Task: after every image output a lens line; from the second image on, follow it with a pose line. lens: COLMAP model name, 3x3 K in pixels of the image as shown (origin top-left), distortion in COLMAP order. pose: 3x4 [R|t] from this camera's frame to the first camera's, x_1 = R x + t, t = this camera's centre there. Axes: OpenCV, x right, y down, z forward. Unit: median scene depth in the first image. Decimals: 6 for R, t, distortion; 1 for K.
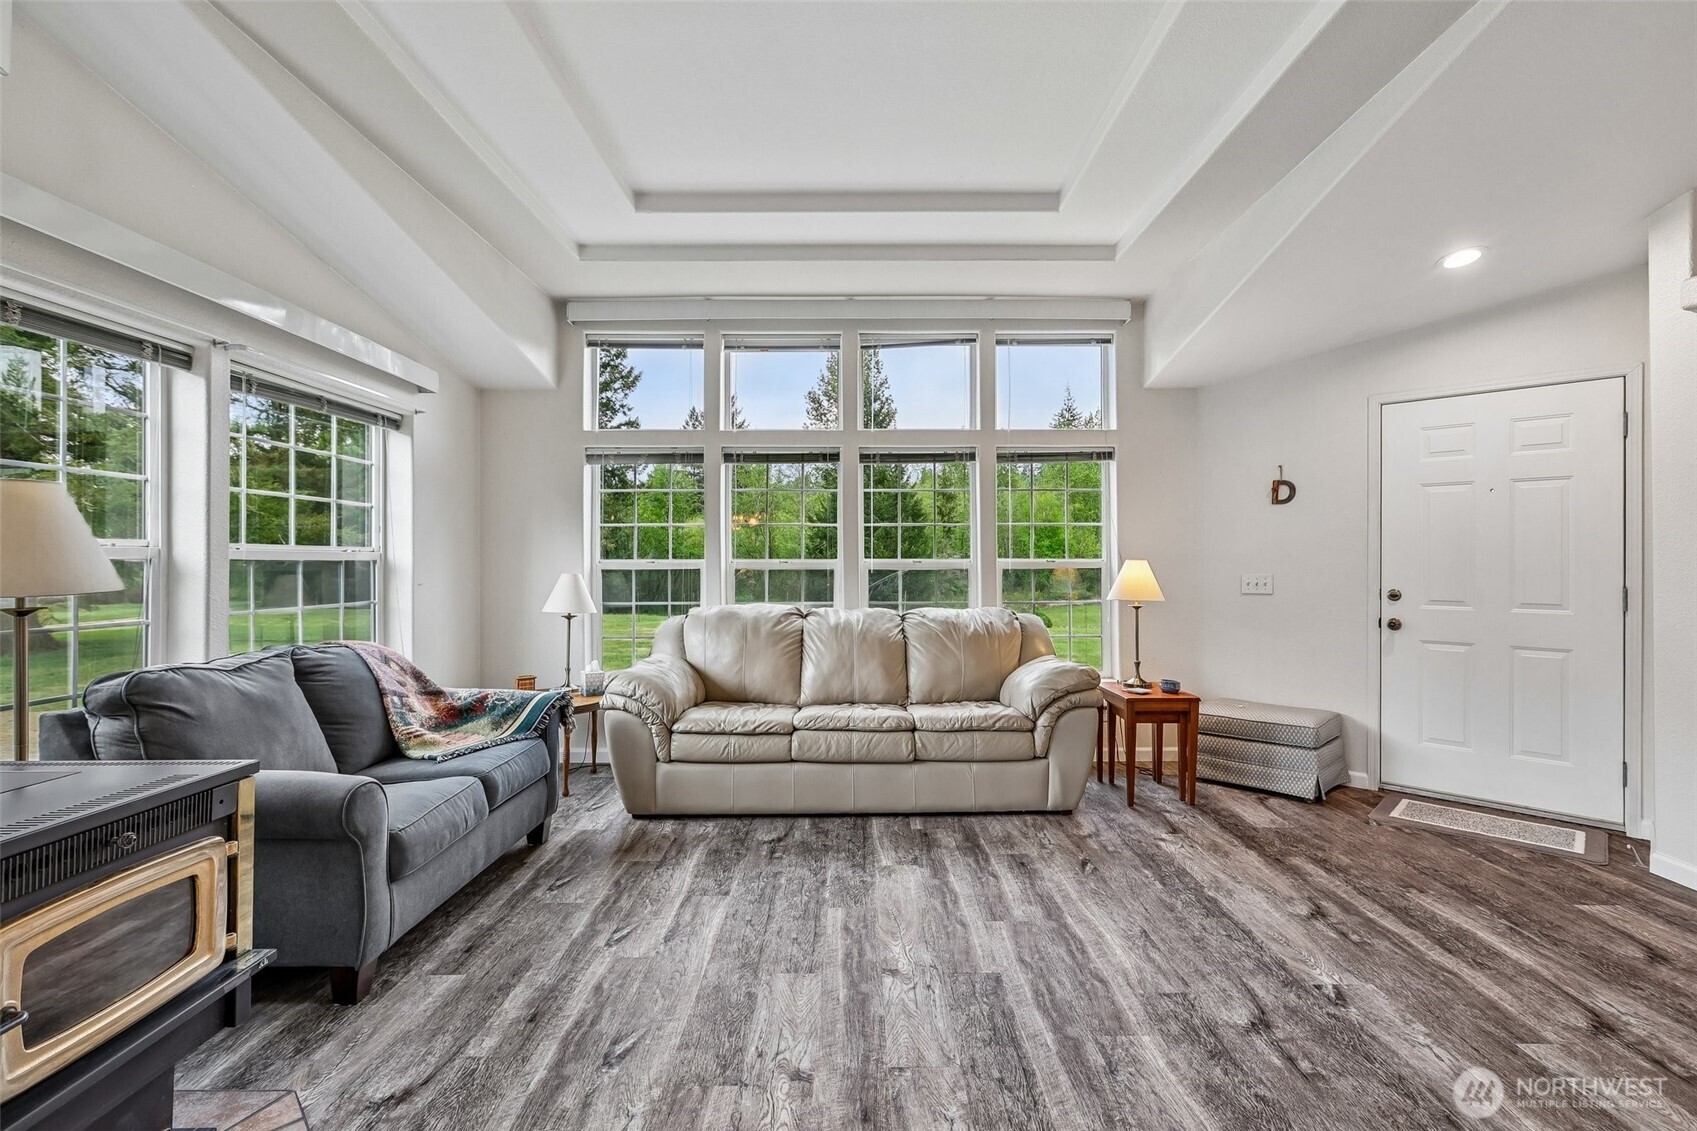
lens RADIAL K [[752.4, 0, 858.7], [0, 752.4, 564.7], [0, 0, 1]] dist [-0.000971, 0.000369]
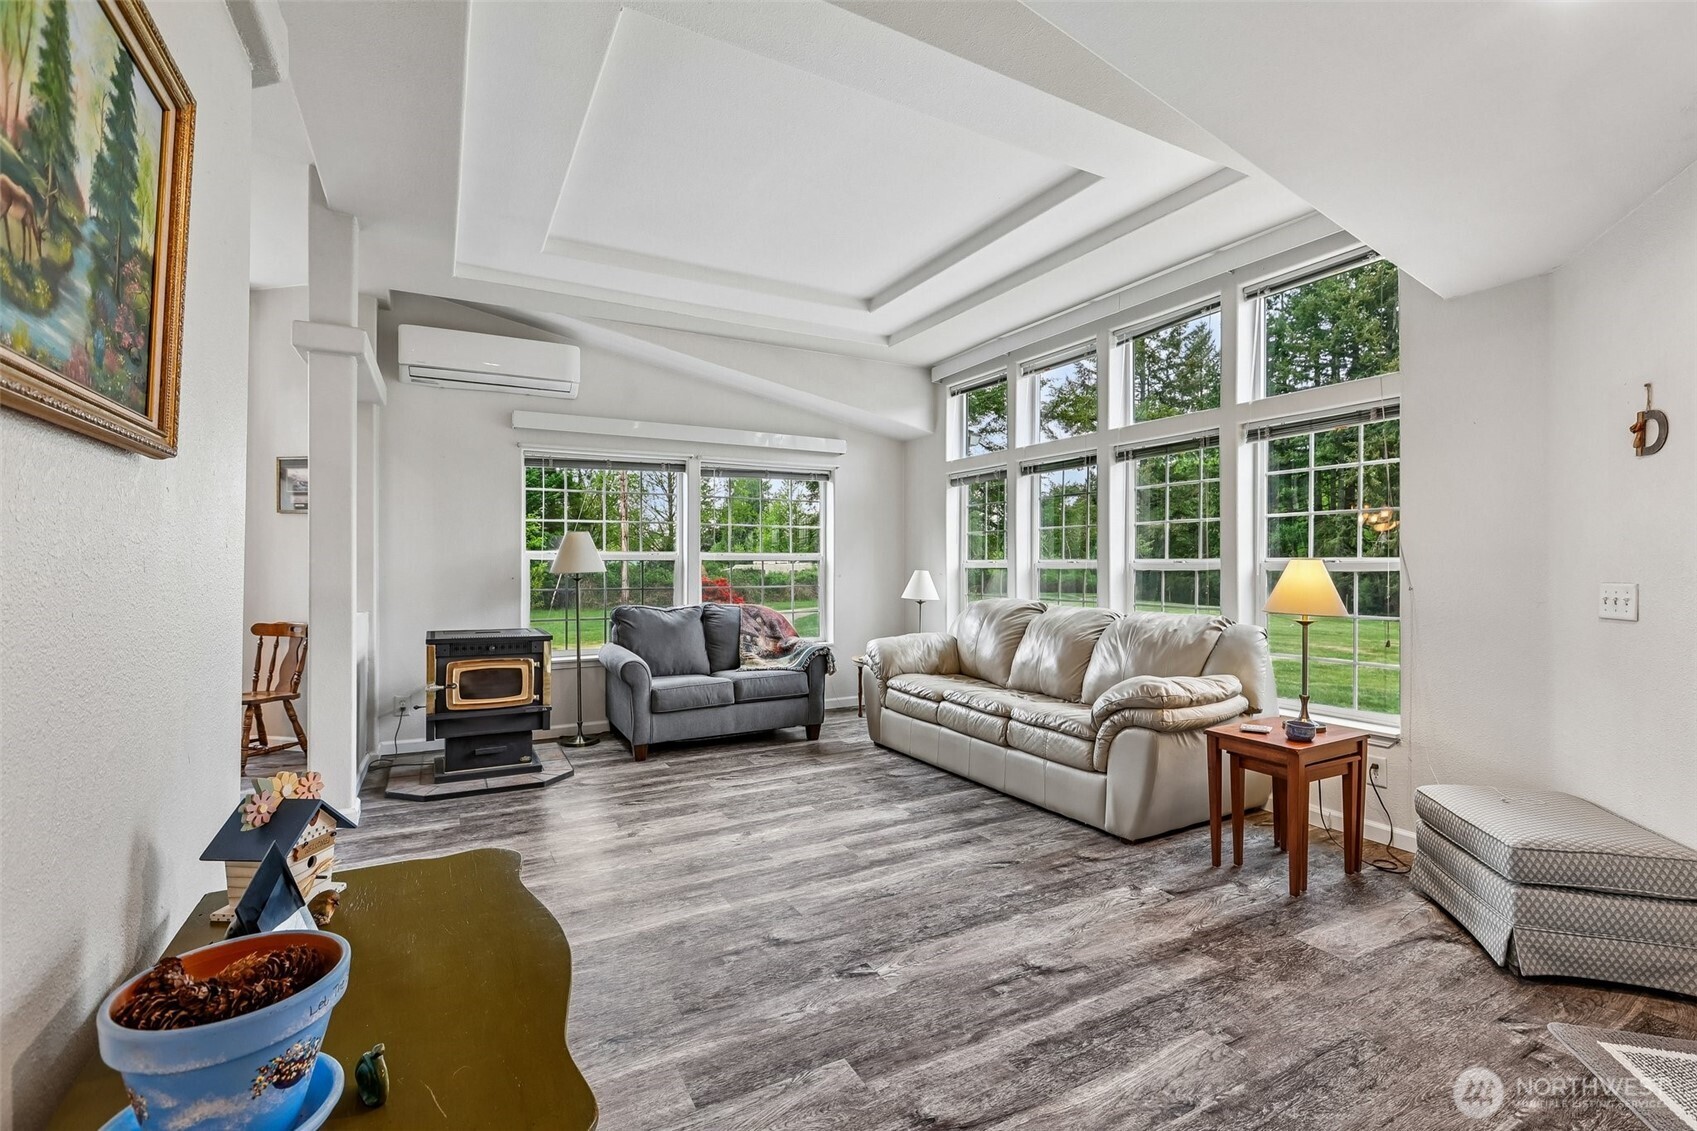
lens RADIAL K [[757.8, 0, 863.1], [0, 757.8, 568.5], [0, 0, 1]] dist [0.001565, 0.000451]
pose [[0.487530, 0.008176, -0.873068, 1.070974], [-0.005548, 0.999965, 0.006267, 0.001453], [0.873089, 0.001789, 0.487558, 0.338357]]
